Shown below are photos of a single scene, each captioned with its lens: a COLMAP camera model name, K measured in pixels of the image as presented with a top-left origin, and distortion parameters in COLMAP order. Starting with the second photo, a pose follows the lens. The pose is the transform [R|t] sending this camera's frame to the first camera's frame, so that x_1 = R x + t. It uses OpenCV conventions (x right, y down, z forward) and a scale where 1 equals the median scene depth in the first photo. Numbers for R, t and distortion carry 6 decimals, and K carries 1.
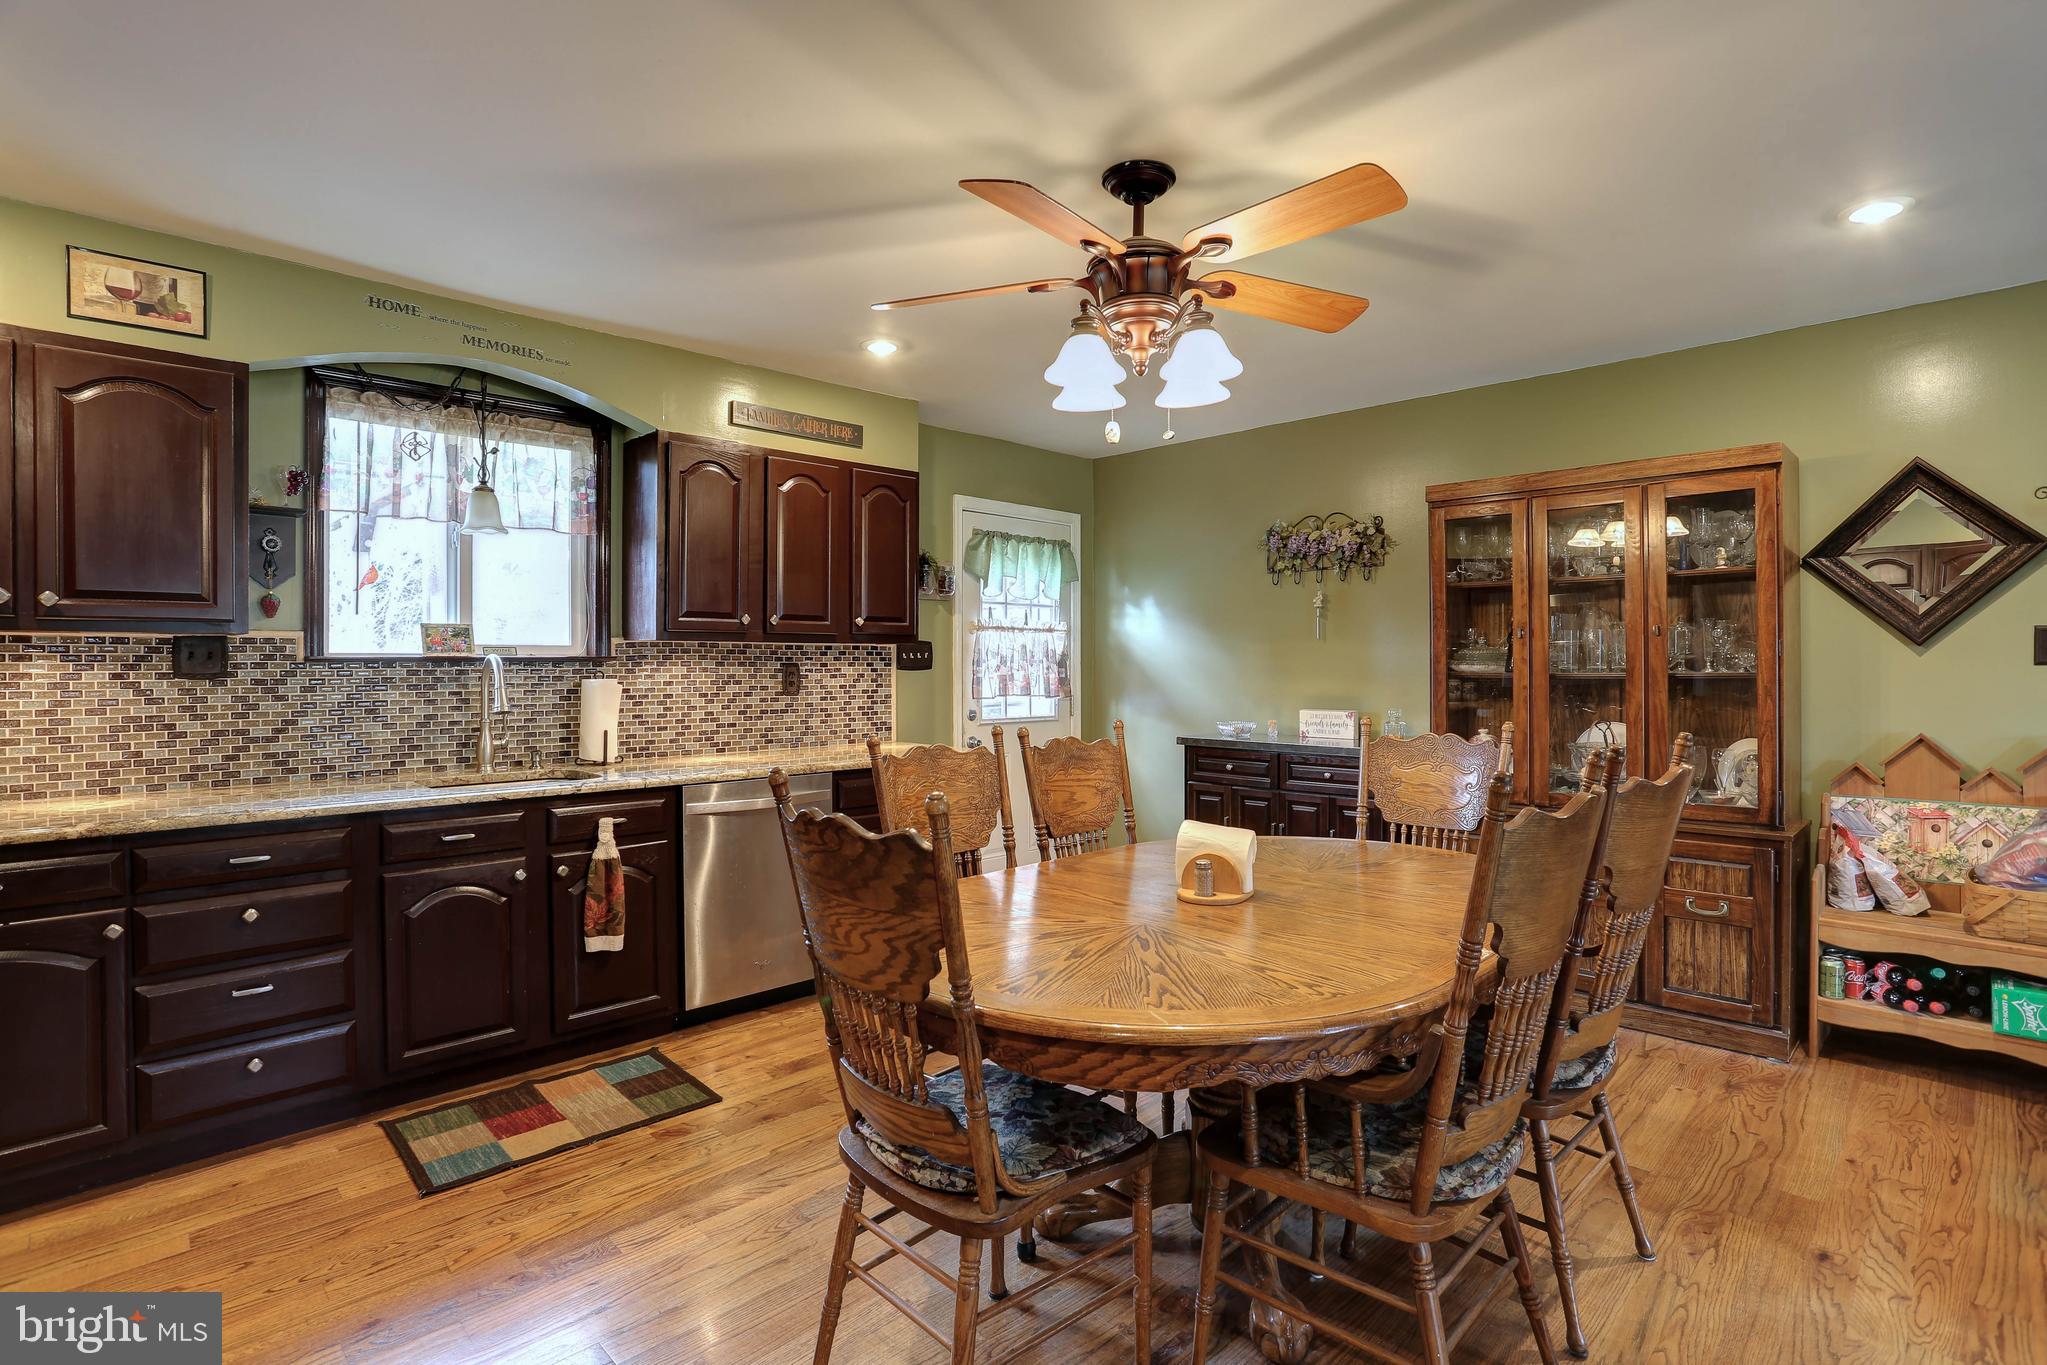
lens RADIAL K [[1005.0, 0, 1008.3], [0, 1005.0, 661.3], [0, 0, 1]] dist [-0.076672, 0.036200]
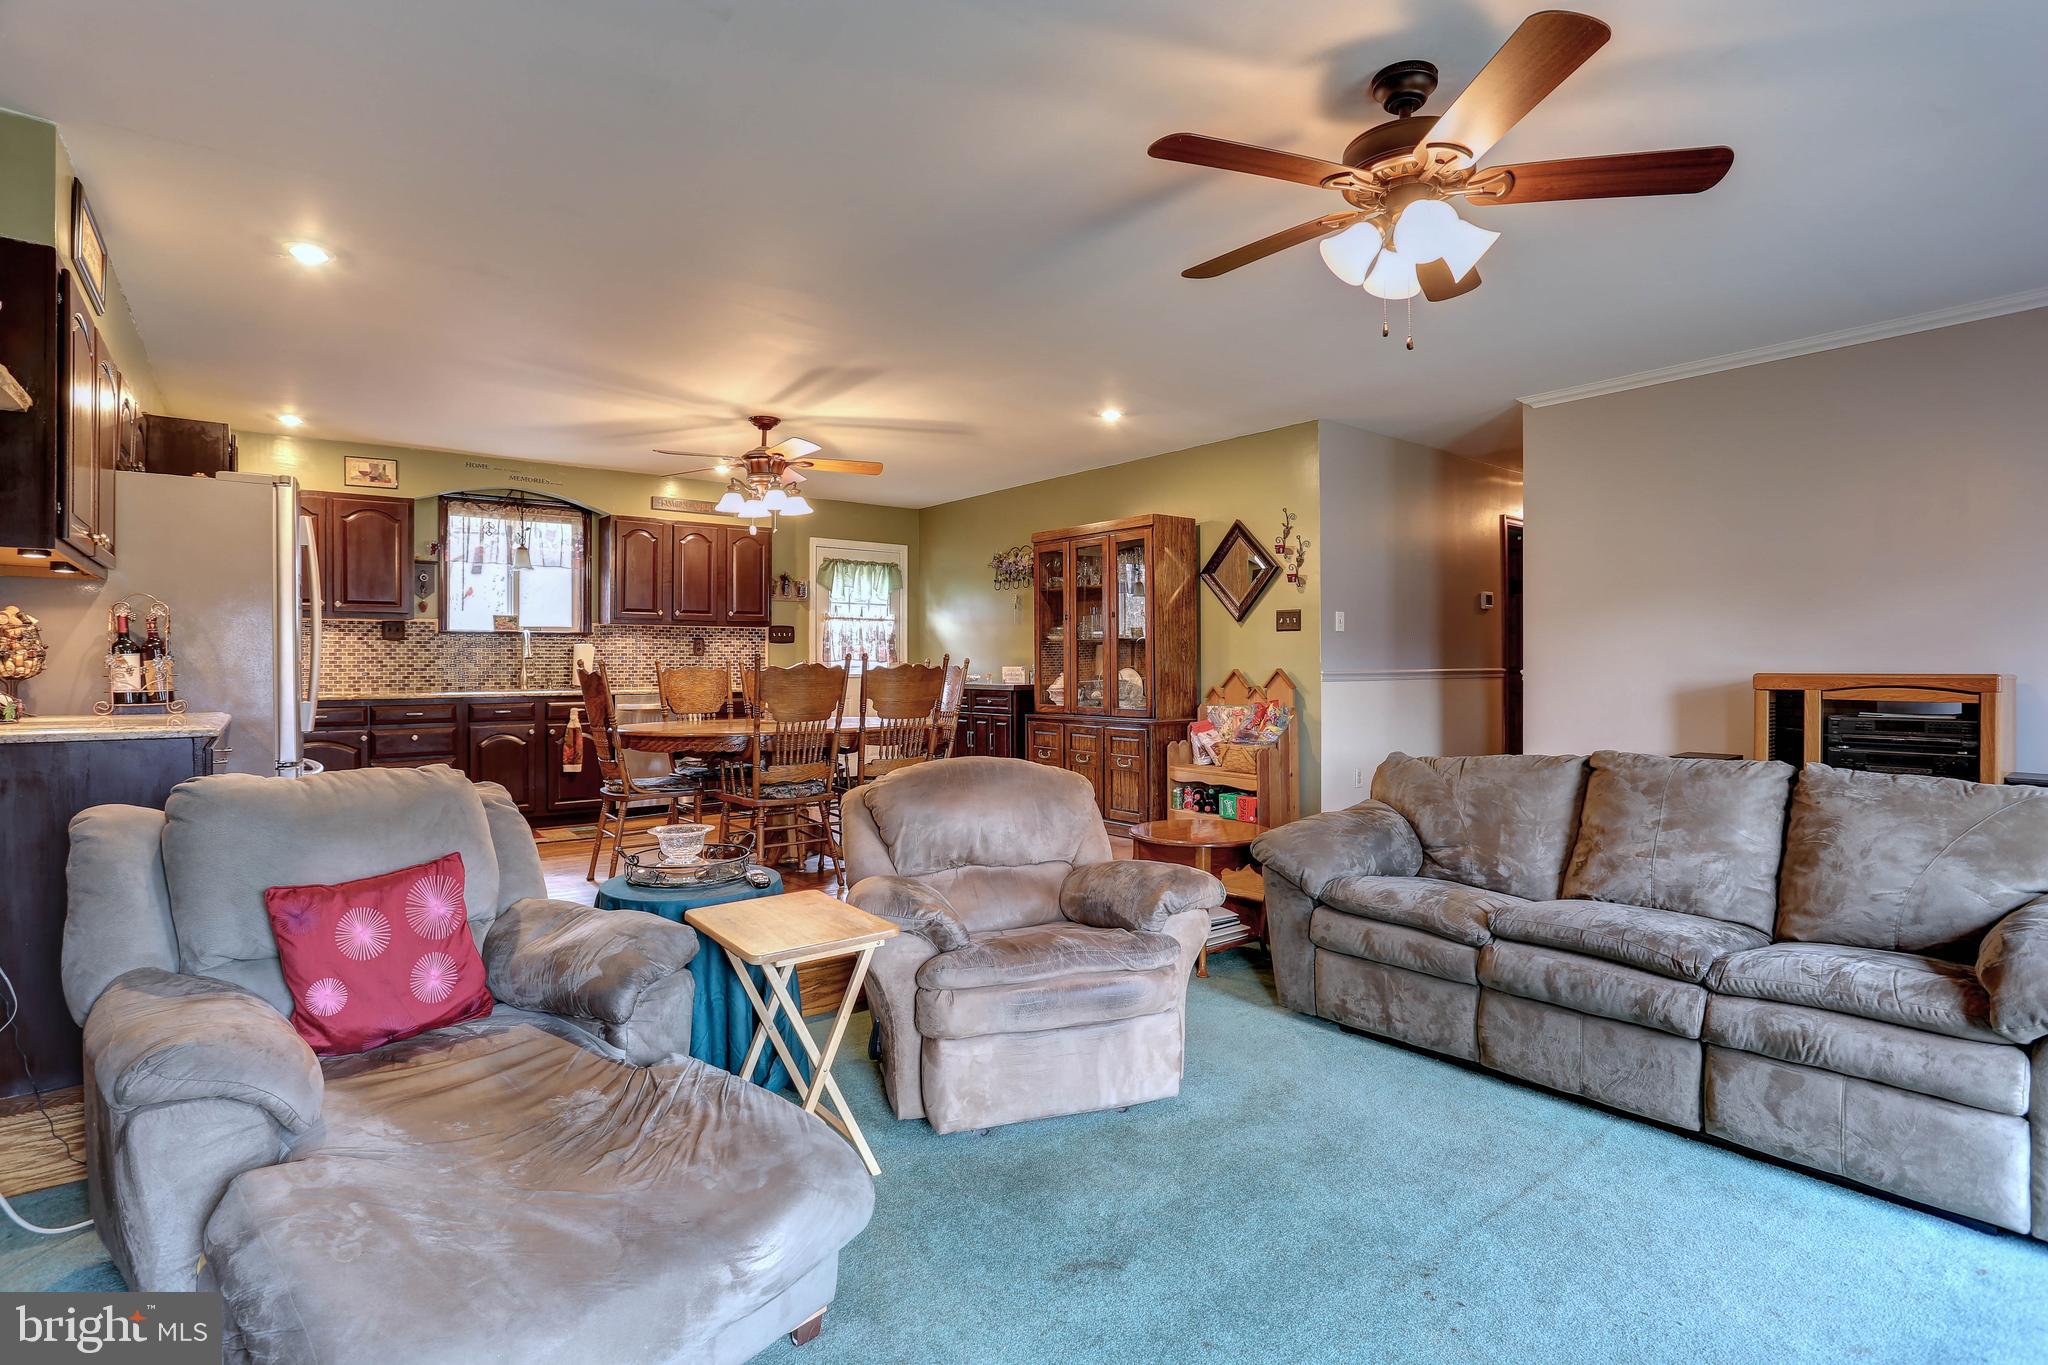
lens RADIAL K [[1015.9, 0, 1026.1], [0, 1015.9, 662.7], [0, 0, 1]] dist [-0.088031, 0.046516]
pose [[0.994293, 0.001034, -0.106678, 0.697224], [-0.000905, 0.999999, 0.001256, 0.054732], [0.106679, -0.001152, 0.994293, -0.899862]]
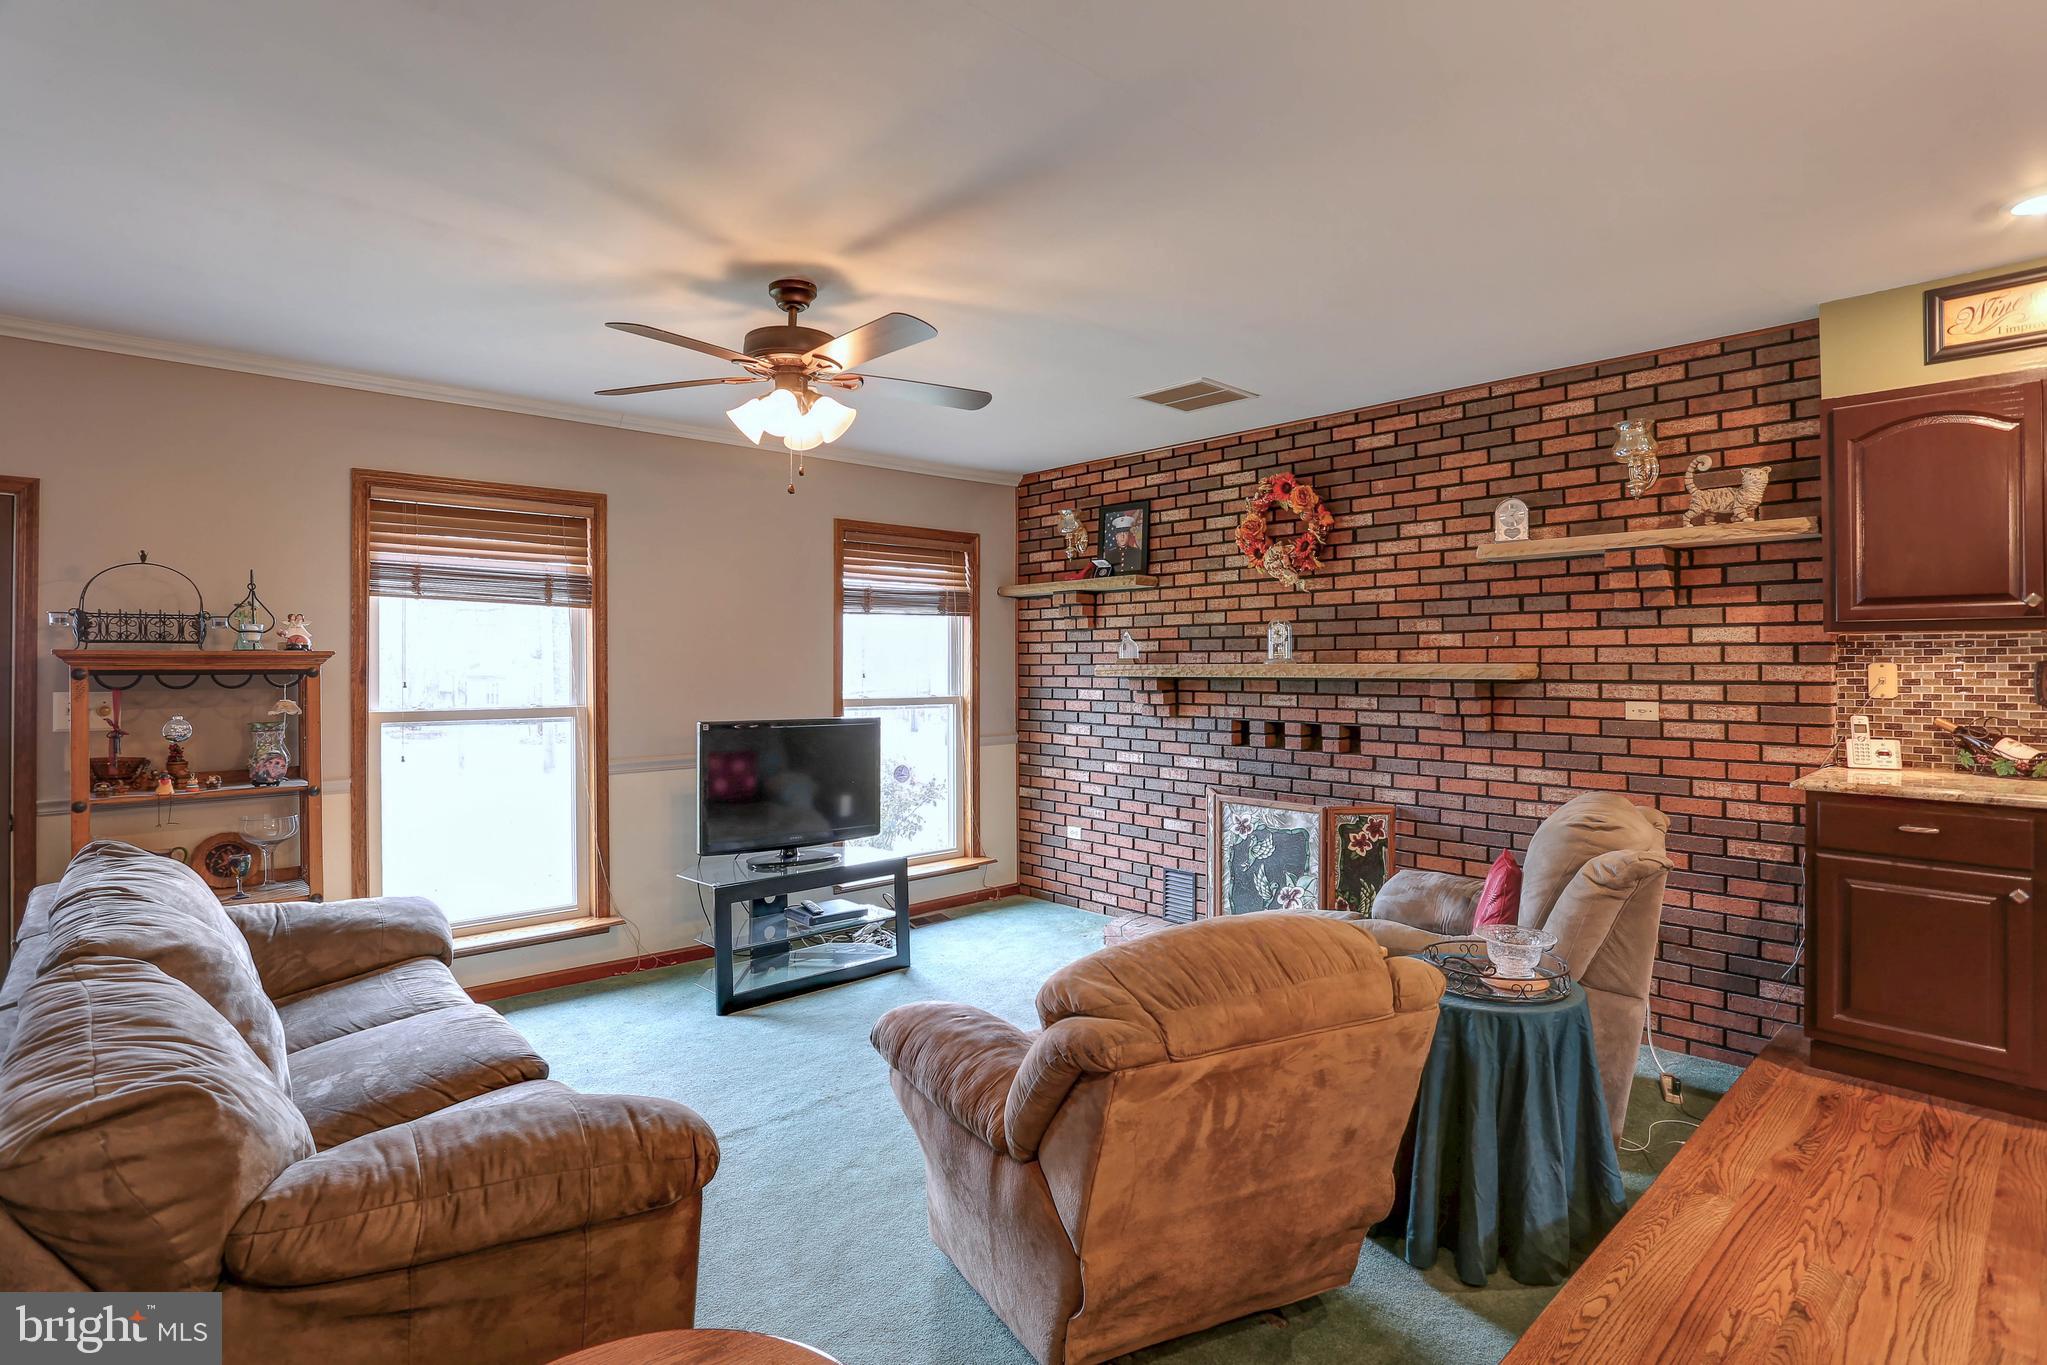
lens RADIAL K [[1021.3, 0, 1026.2], [0, 1021.3, 657.6], [0, 0, 1]] dist [-0.069774, 0.035407]
pose [[-0.999264, 0.007992, 0.037529, 0.632323], [0.007817, 0.999958, -0.004813, -0.003837], [-0.037566, -0.004516, -0.999284, 0.744315]]
